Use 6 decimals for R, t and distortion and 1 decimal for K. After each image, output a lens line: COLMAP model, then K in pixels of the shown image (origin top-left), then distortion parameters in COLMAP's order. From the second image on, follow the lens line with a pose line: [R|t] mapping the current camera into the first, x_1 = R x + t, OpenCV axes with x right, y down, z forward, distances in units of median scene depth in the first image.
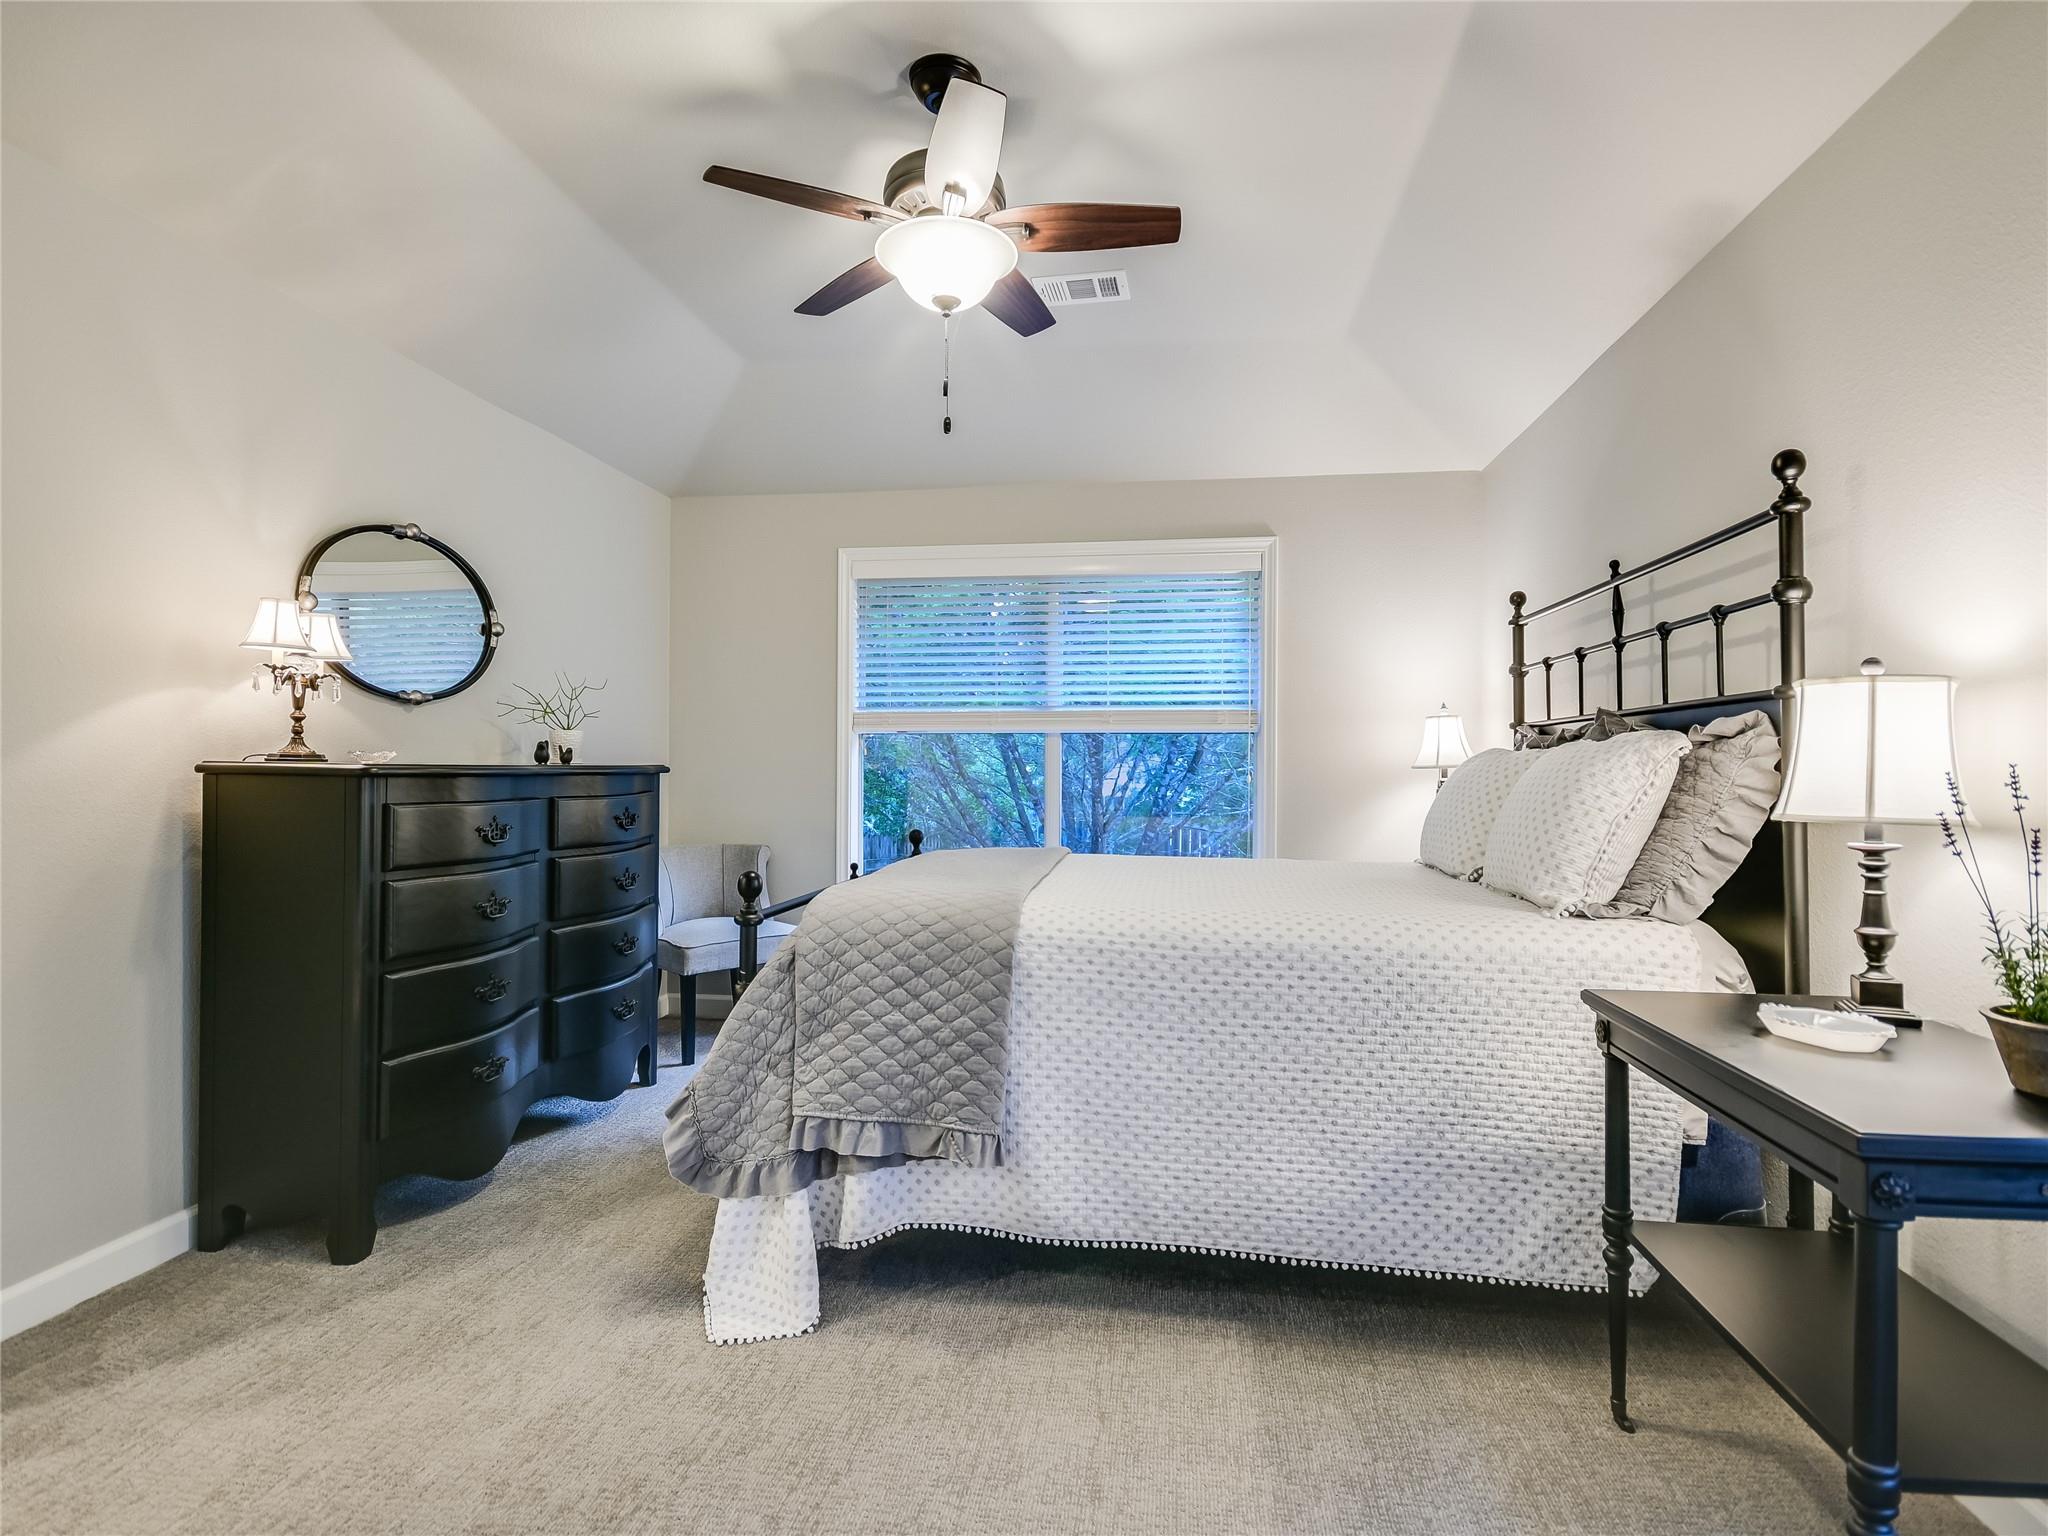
lens RADIAL K [[1045.3, 0, 1009.9], [0, 1045.3, 760.2], [0, 0, 1]] dist [0.003130, 0.000696]
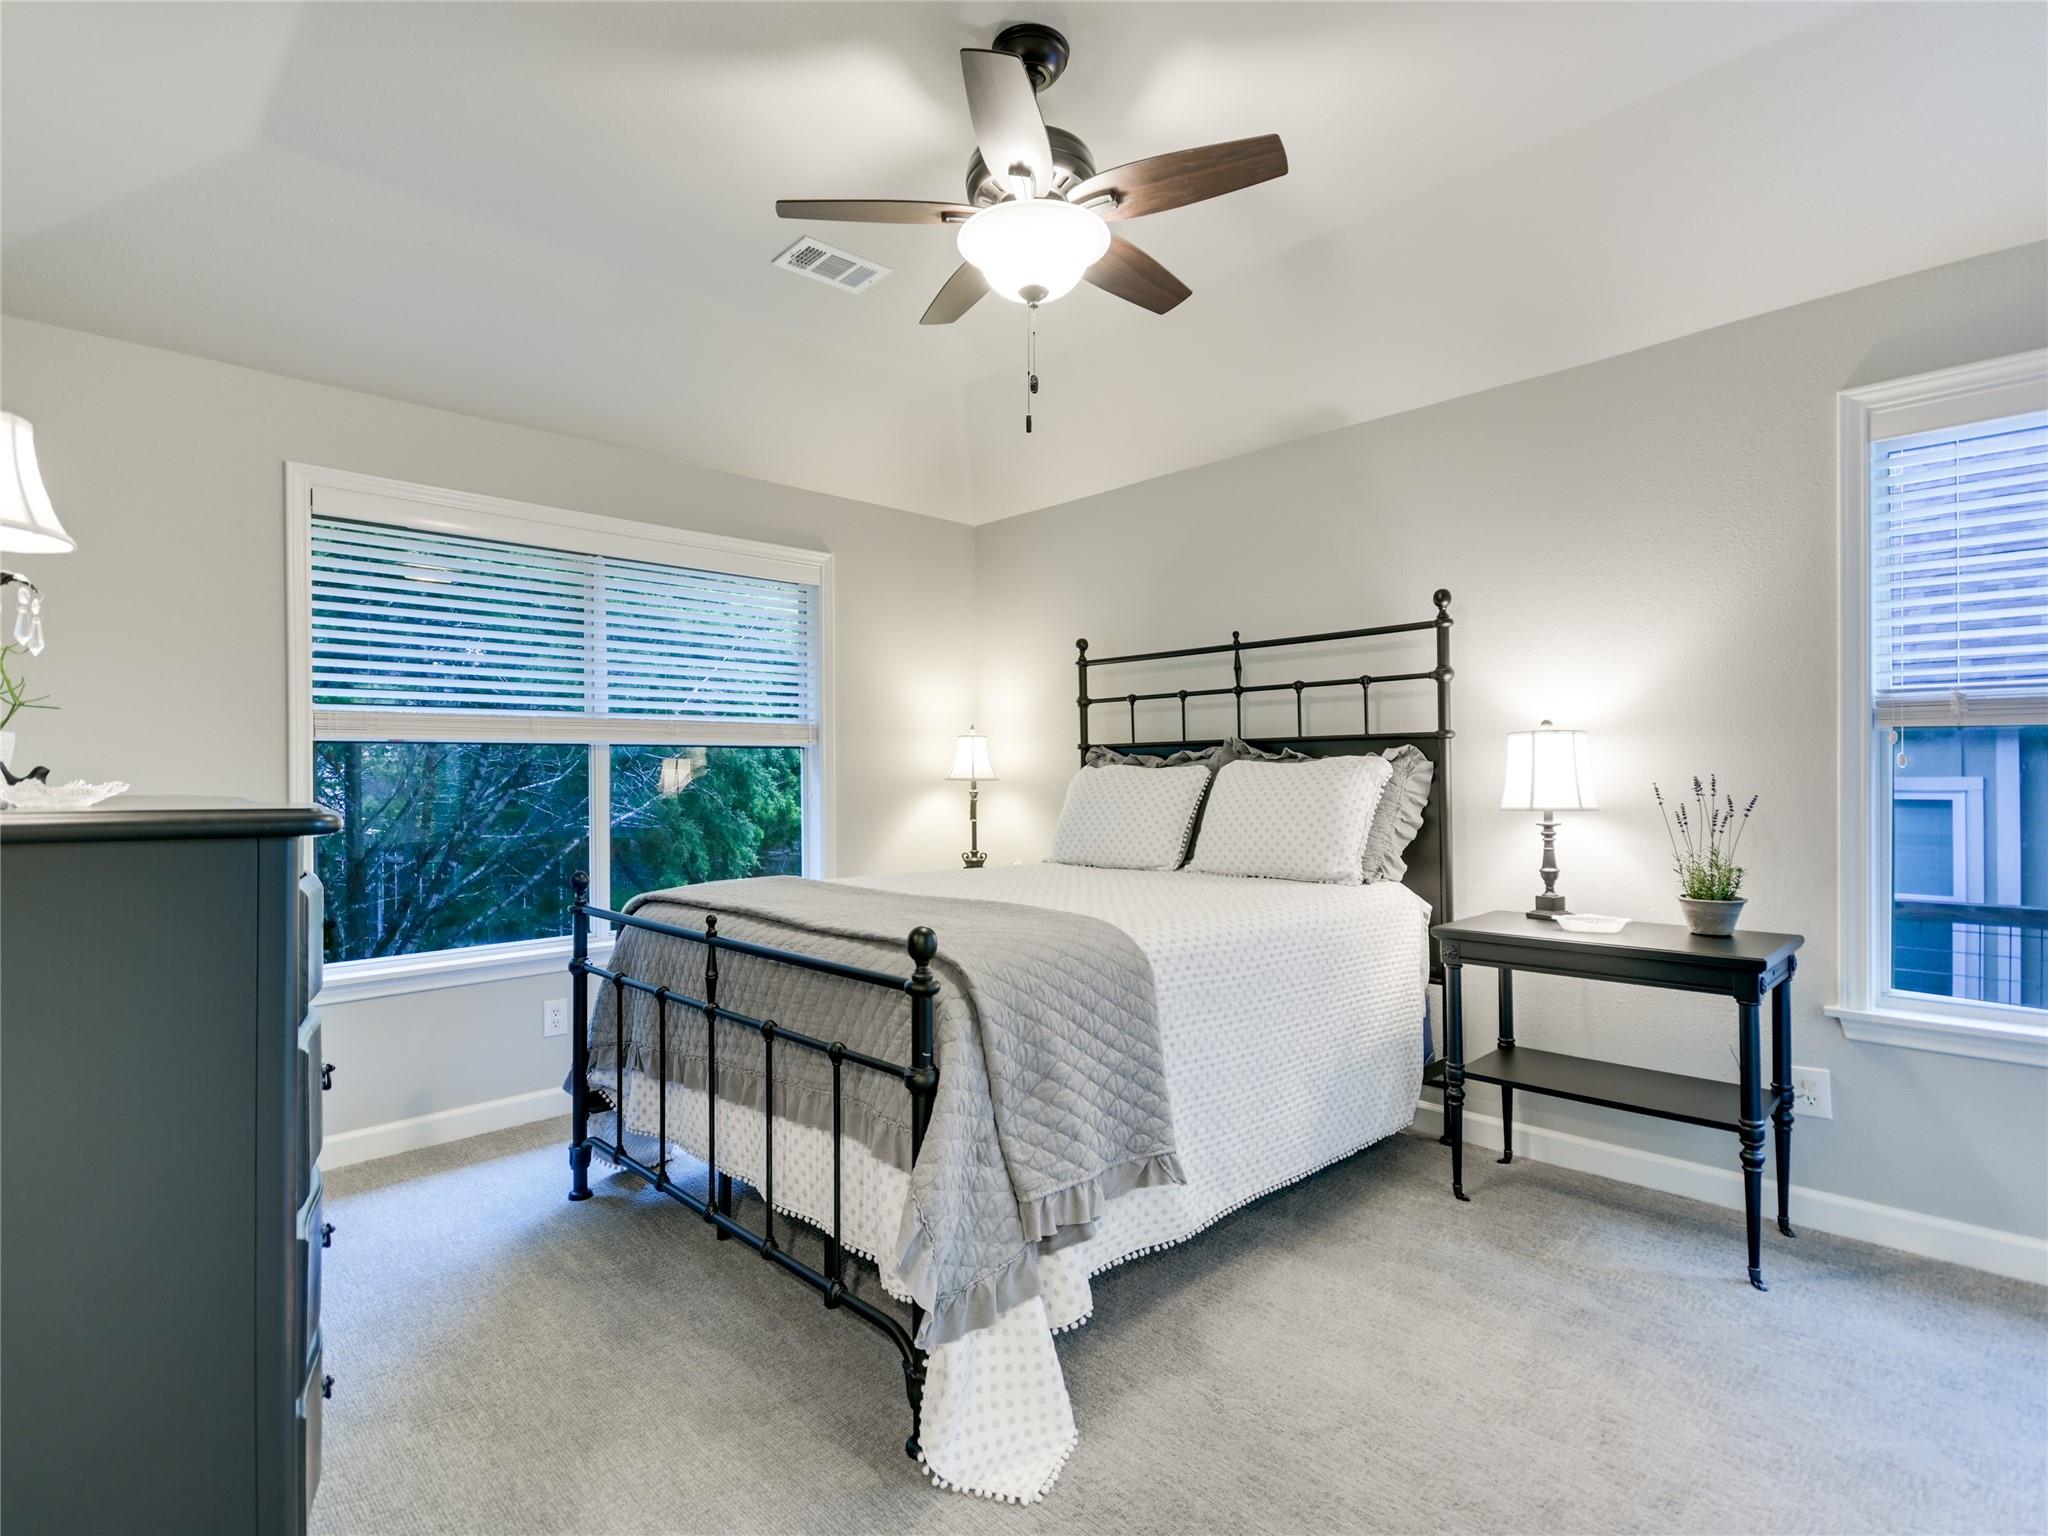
lens RADIAL K [[1052.6, 0, 1024.0], [0, 1052.6, 768.0], [0, 0, 1]] dist [0.003471, 0.000422]
pose [[0.596097, -0.006239, 0.802888, -0.824565], [0.005082, 0.999979, 0.003997, -0.017684], [-0.802896, 0.001698, 0.596117, 0.448283]]
